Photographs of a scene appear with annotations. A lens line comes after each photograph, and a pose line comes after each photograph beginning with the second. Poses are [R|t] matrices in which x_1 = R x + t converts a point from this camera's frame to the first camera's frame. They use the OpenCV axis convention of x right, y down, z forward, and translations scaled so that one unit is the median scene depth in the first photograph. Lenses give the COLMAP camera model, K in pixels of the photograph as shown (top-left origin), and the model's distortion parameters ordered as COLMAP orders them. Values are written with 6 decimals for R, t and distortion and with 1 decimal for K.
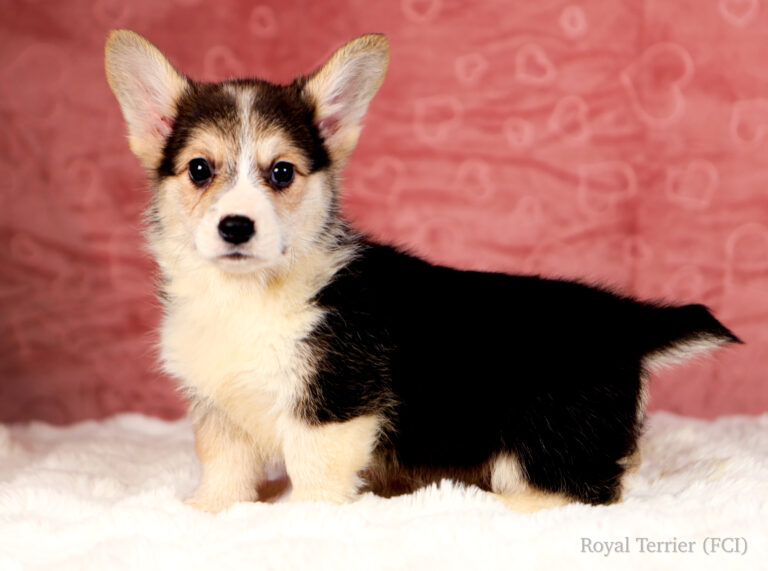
lens RADIAL K [[1680.3, 0, 367.9], [0, 1680.3, 290.3], [0, 0, 1]] dist [0.206450, 0.000000]
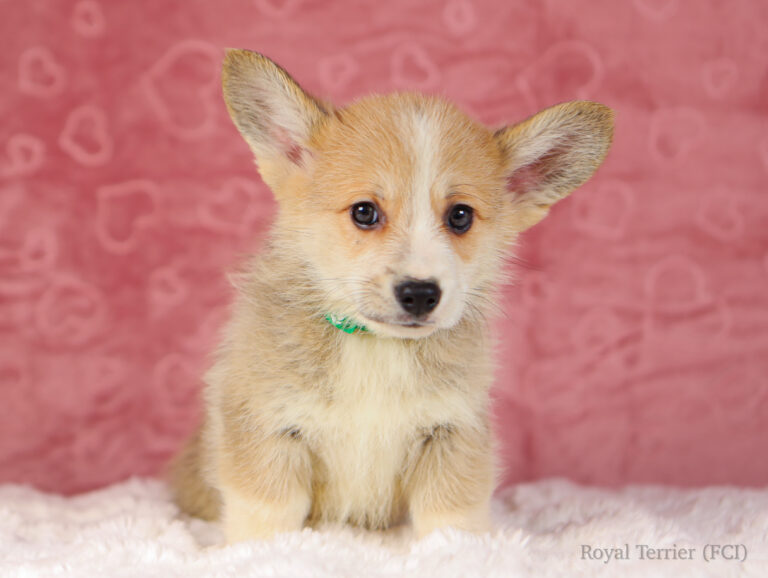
lens RADIAL K [[1457.2, 0, 340.7], [0, 1457.2, 291.9], [0, 0, 1]] dist [0.076077, 0.000000]
pose [[0.999851, -0.005810, -0.016236, 0.073556], [0.005516, 0.999822, -0.018054, -0.009788], [0.016338, 0.017962, 0.999705, 0.281259]]
